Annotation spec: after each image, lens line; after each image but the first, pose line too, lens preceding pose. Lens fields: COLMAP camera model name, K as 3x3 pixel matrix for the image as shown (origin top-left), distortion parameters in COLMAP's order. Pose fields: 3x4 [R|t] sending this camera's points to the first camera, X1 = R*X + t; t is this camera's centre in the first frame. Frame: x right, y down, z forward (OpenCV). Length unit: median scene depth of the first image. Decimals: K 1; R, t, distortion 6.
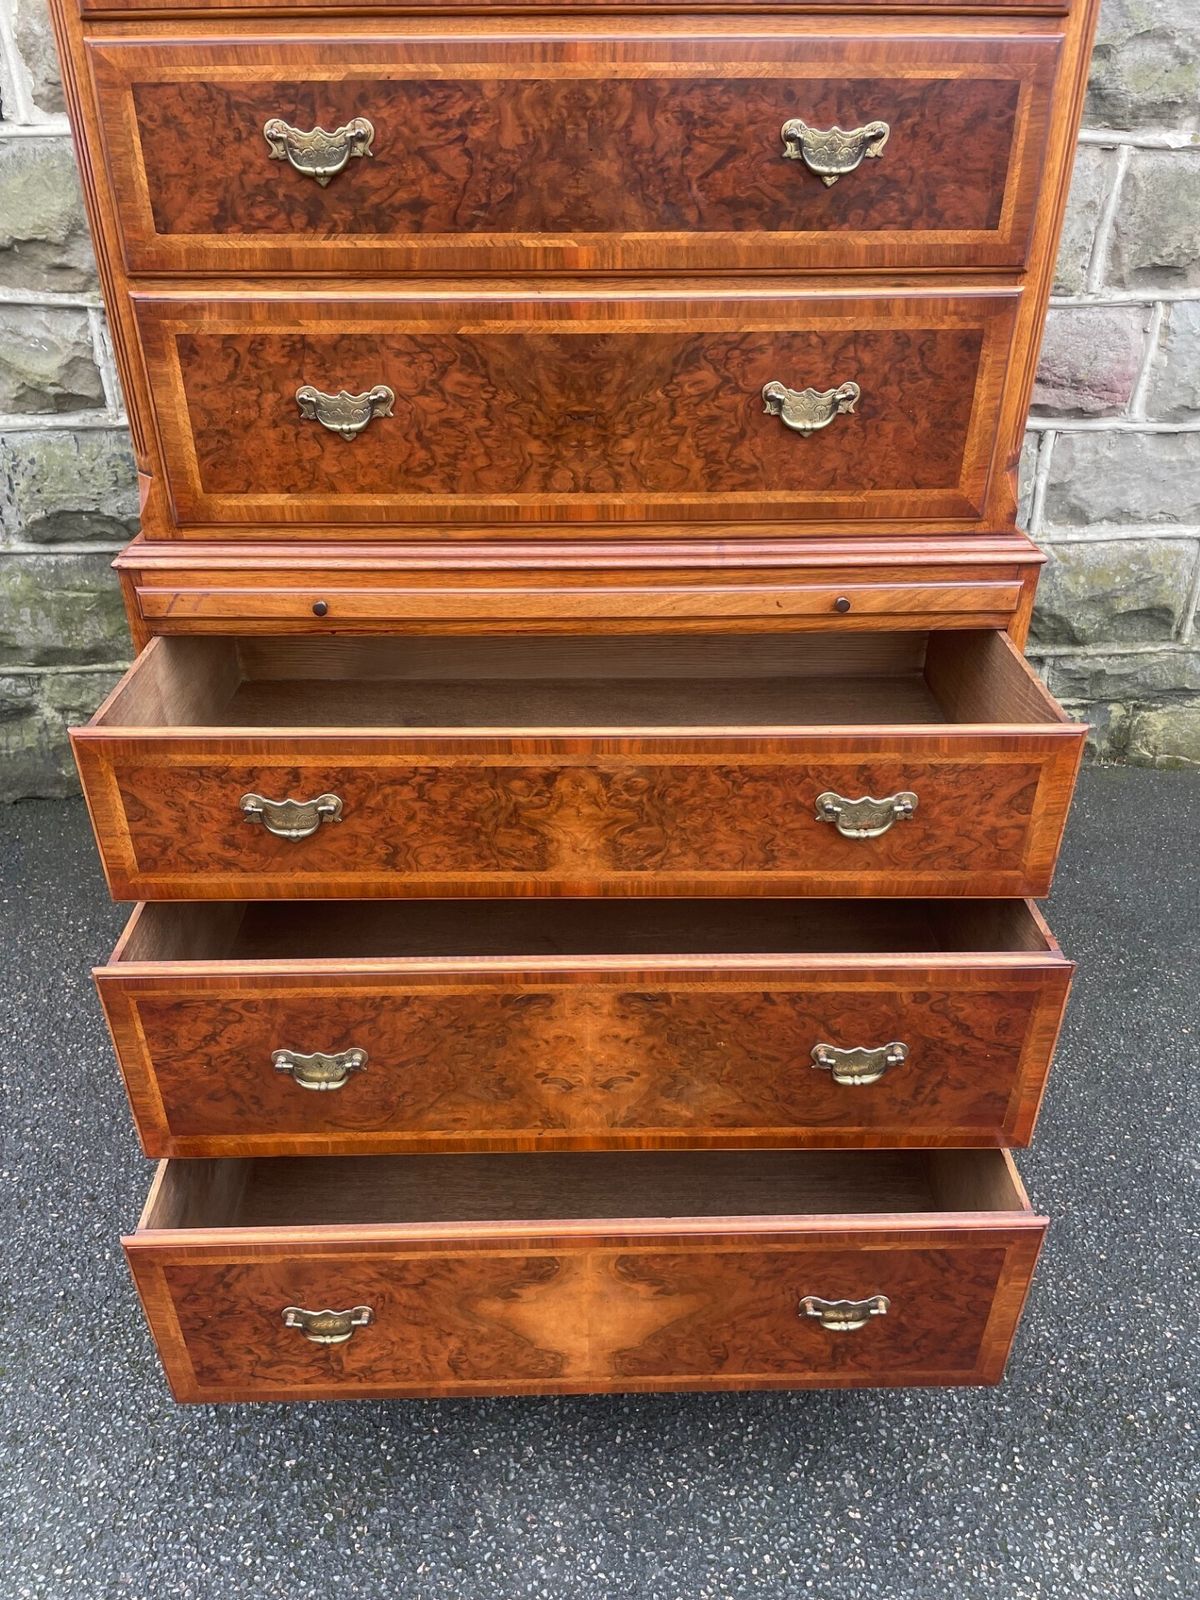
lens RADIAL K [[1211.3, 0, 593.3], [0, 1211.3, 818.3], [0, 0, 1]] dist [0.092284, -0.126962]
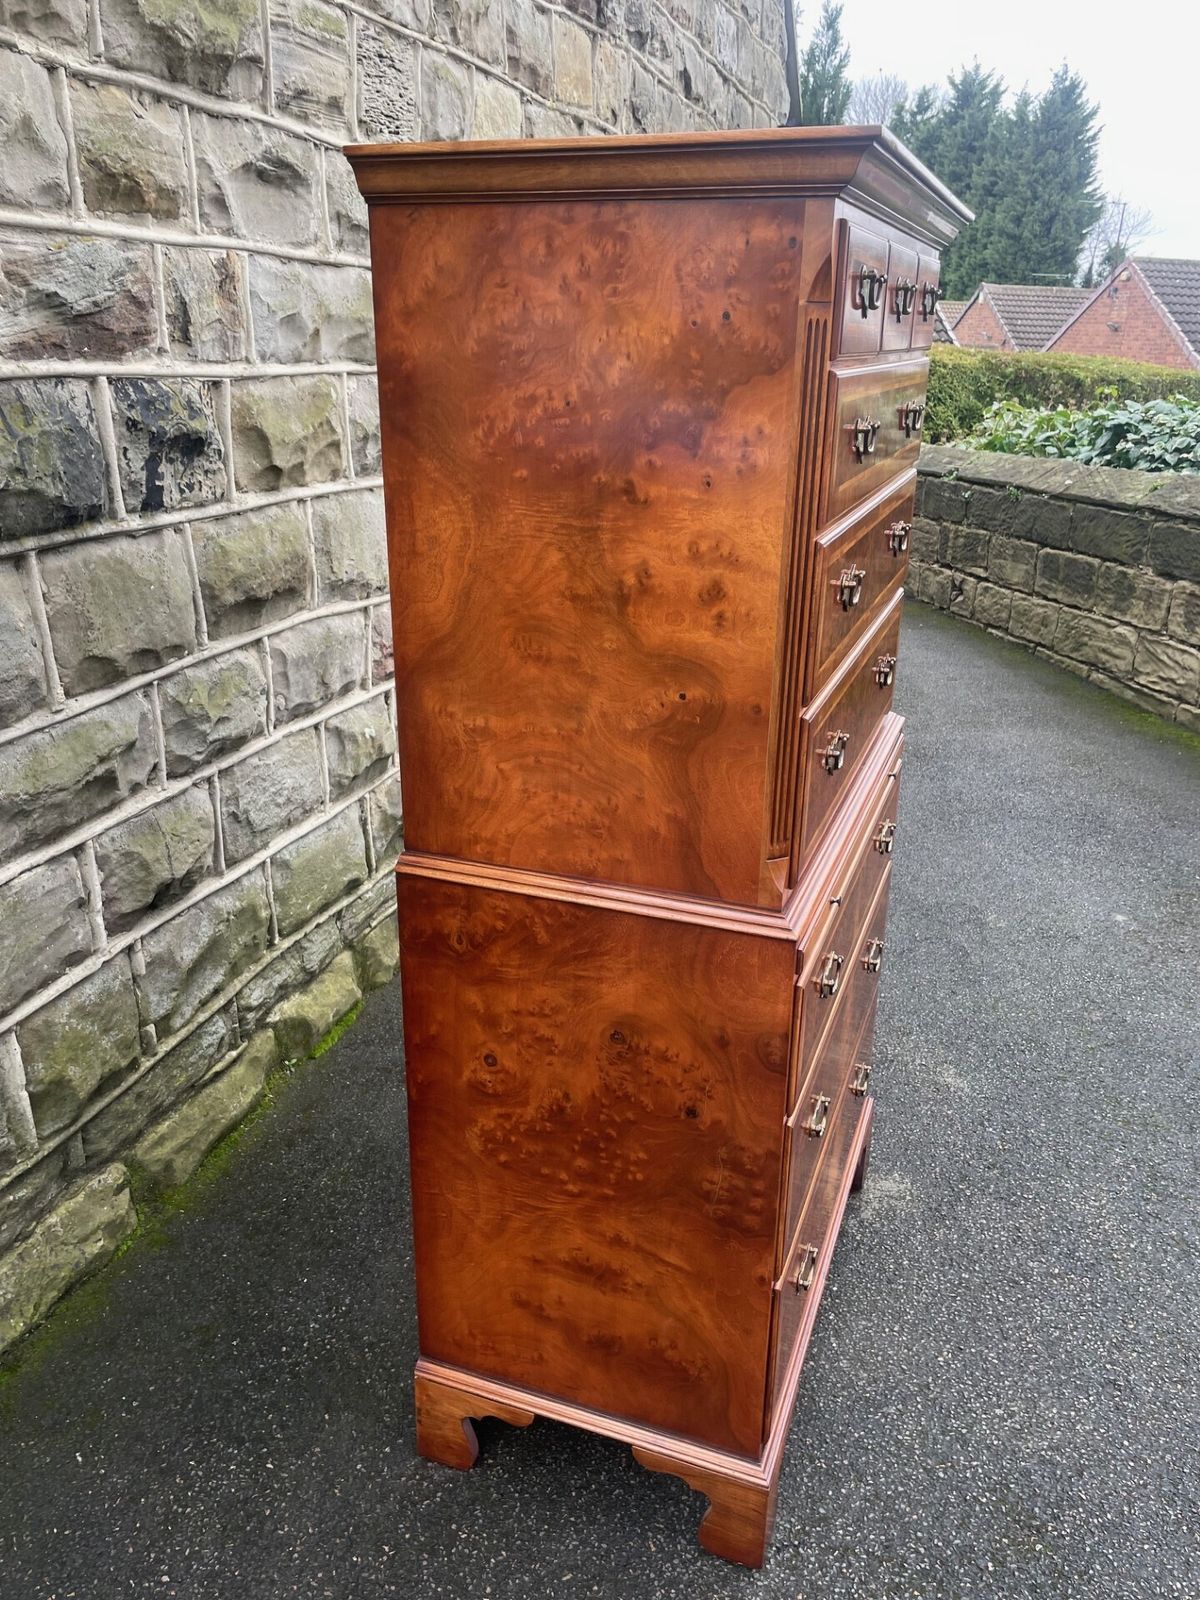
lens RADIAL K [[1210.8, 0, 605.6], [0, 1210.8, 815.7], [0, 0, 1]] dist [0.080636, -0.114350]
pose [[0.356519, -0.337630, 0.871149, -1.242830], [0.480054, 0.866121, 0.139219, -0.484360], [-0.801525, 0.368565, 0.470869, 0.494404]]
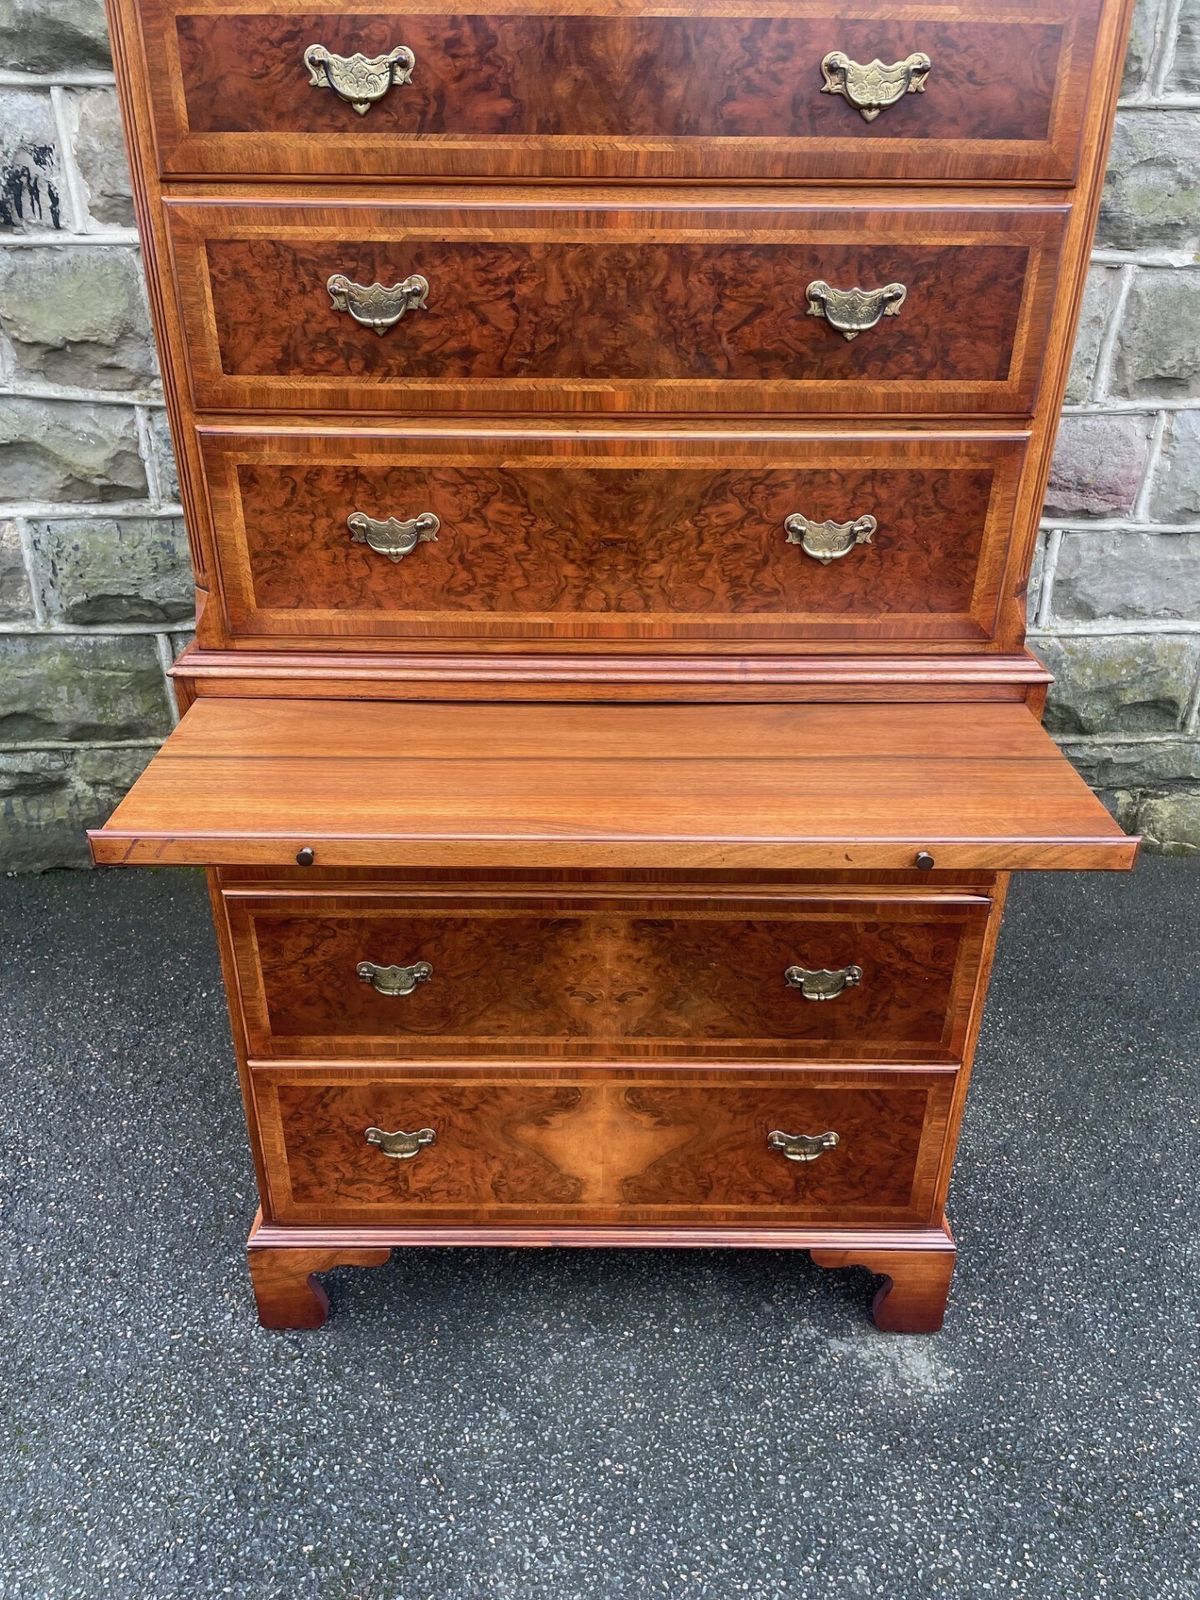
lens RADIAL K [[1212.0, 0, 595.7], [0, 1212.0, 817.9], [0, 0, 1]] dist [0.086777, -0.119013]
pose [[0.999881, 0.014589, -0.004923, -0.014411], [-0.014809, 0.998728, -0.048206, -0.031966], [0.004213, 0.048273, 0.998825, -0.039749]]
